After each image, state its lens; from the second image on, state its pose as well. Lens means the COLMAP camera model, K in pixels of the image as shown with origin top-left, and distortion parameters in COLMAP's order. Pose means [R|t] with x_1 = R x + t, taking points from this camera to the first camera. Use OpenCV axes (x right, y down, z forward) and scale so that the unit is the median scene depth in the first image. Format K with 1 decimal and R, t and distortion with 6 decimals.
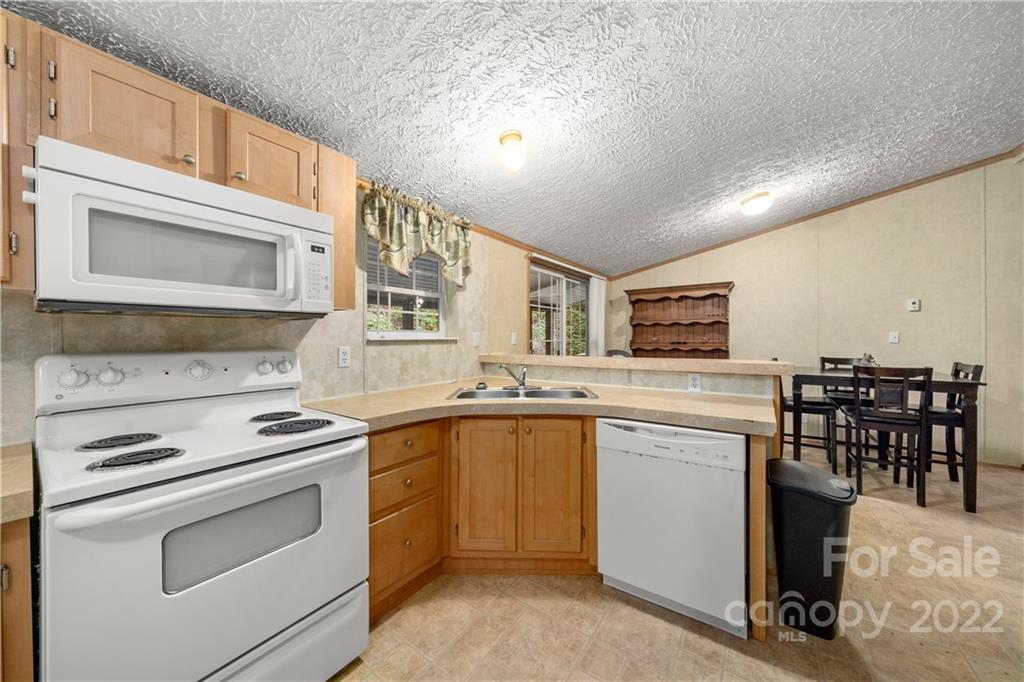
lens RADIAL K [[350.9, 0, 512.5], [0, 350.9, 340.5], [0, 0, 1]] dist [-0.006899, 0.000160]
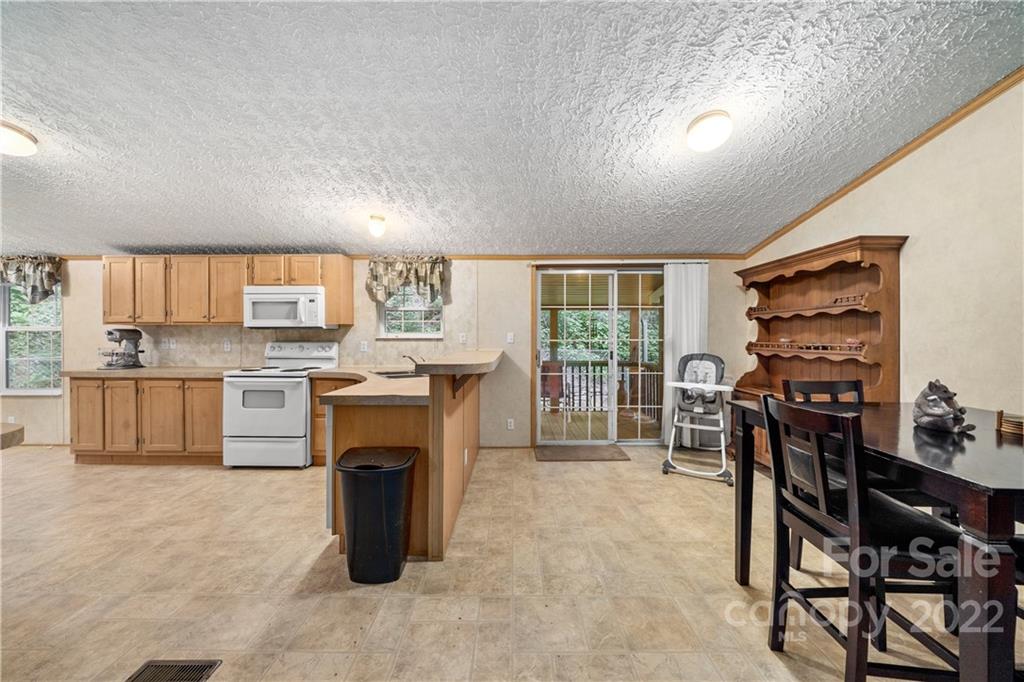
lens RADIAL K [[350.9, 0, 512.5], [0, 350.9, 337.6], [0, 0, 1]] dist [-0.006899, 0.000160]
pose [[0.579755, 0.006895, -0.814762, 1.812232], [-0.008499, 0.999961, 0.002414, -0.017454], [0.814747, 0.005525, 0.579791, 0.584634]]
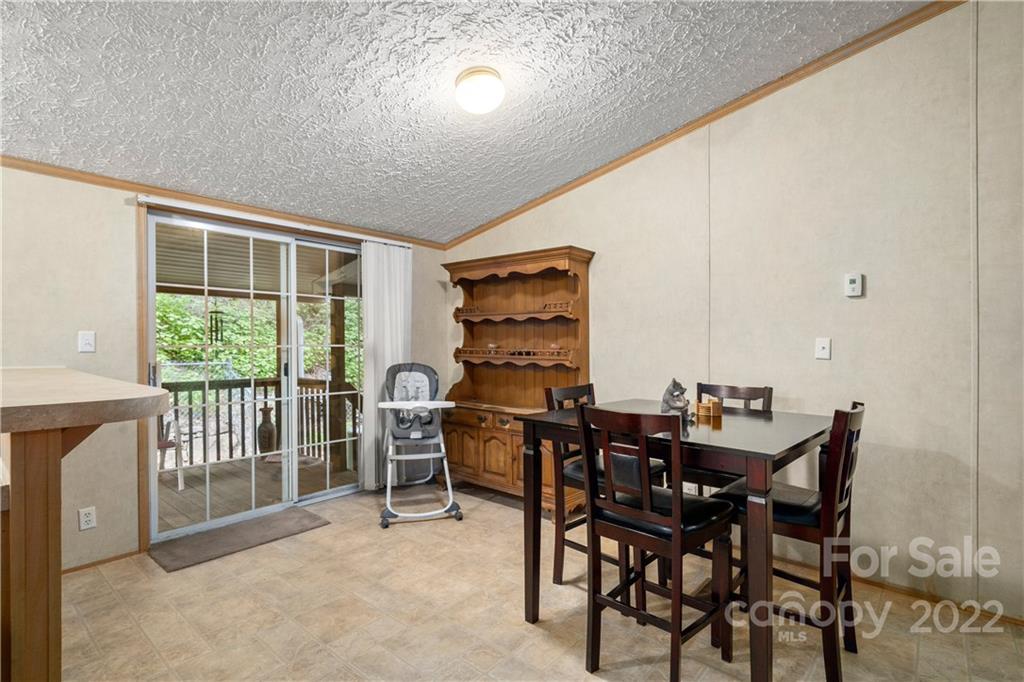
lens RADIAL K [[495.6, 0, 510.6], [0, 495.6, 345.4], [0, 0, 1]] dist [0.005663, -0.000683]
pose [[0.995623, 0.011689, -0.092729, 1.454310], [-0.011776, 0.999931, -0.000396, -0.013752], [0.092718, 0.001486, 0.995691, 0.453224]]
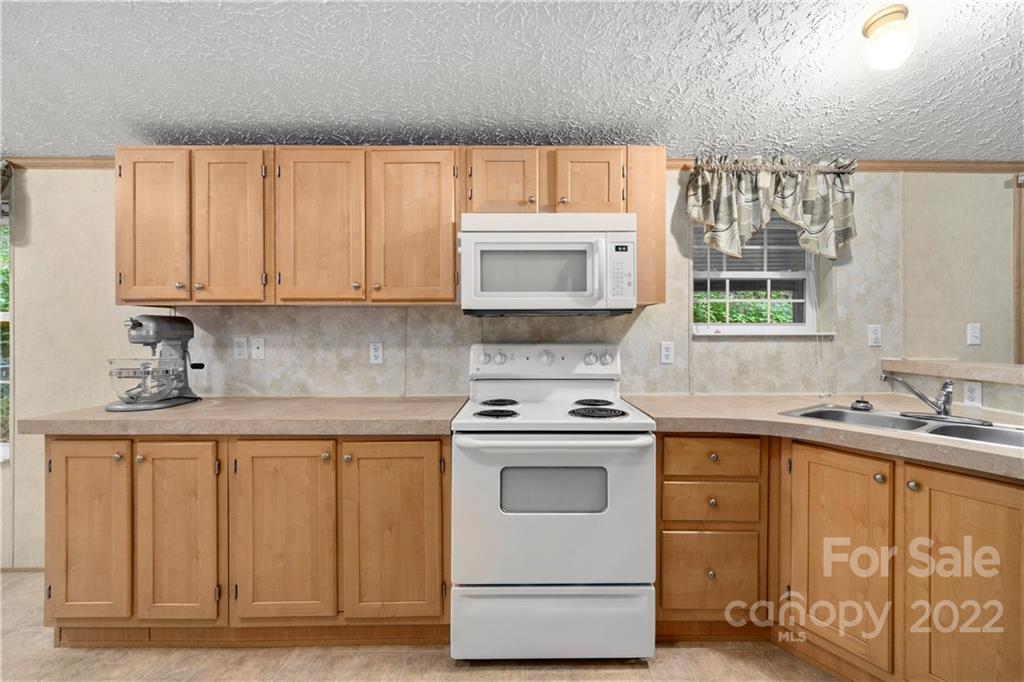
lens RADIAL K [[420.8, 0, 527.2], [0, 420.8, 331.2], [0, 0, 1]] dist [0.000028, 0.000192]
pose [[0.590123, -0.001185, -0.807313, 0.239034], [-0.006894, 0.999955, -0.006507, -0.001976], [0.807284, 0.009405, 0.590088, 0.023099]]
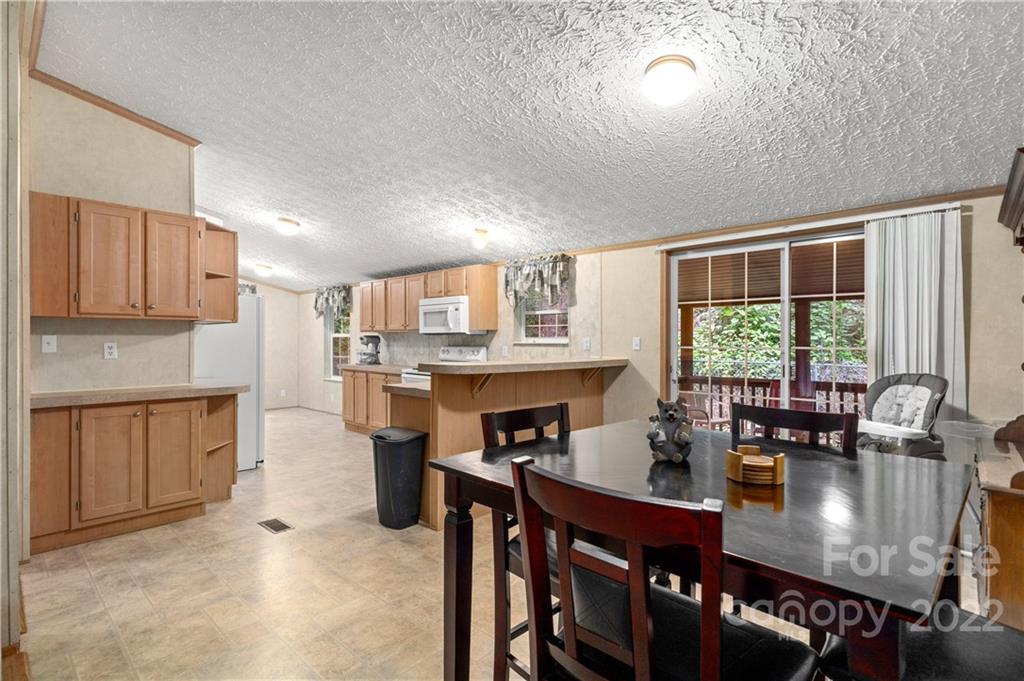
lens RADIAL K [[495.6, 0, 513.8], [0, 495.6, 342.1], [0, 0, 1]] dist [0.005663, -0.000683]
pose [[-0.128772, 0.005040, -0.991661, 2.584326], [-0.010907, 0.999919, 0.006498, -0.029066], [0.991614, 0.011653, -0.128707, 1.562581]]
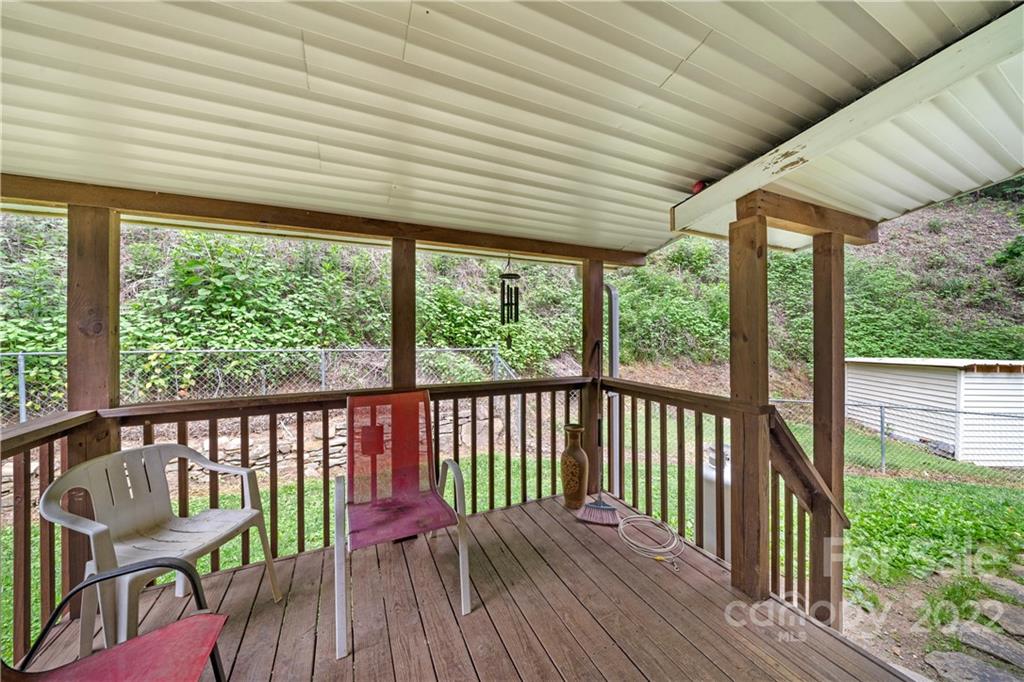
lens RADIAL K [[350.9, 0, 511.6], [0, 350.9, 331.7], [0, 0, 1]] dist [-0.006899, 0.000160]
pose [[0.870121, 0.009841, -0.492739, 0.051523], [-0.012814, 0.999914, -0.002656, 0.026812], [0.492671, 0.008625, 0.870173, 2.143170]]
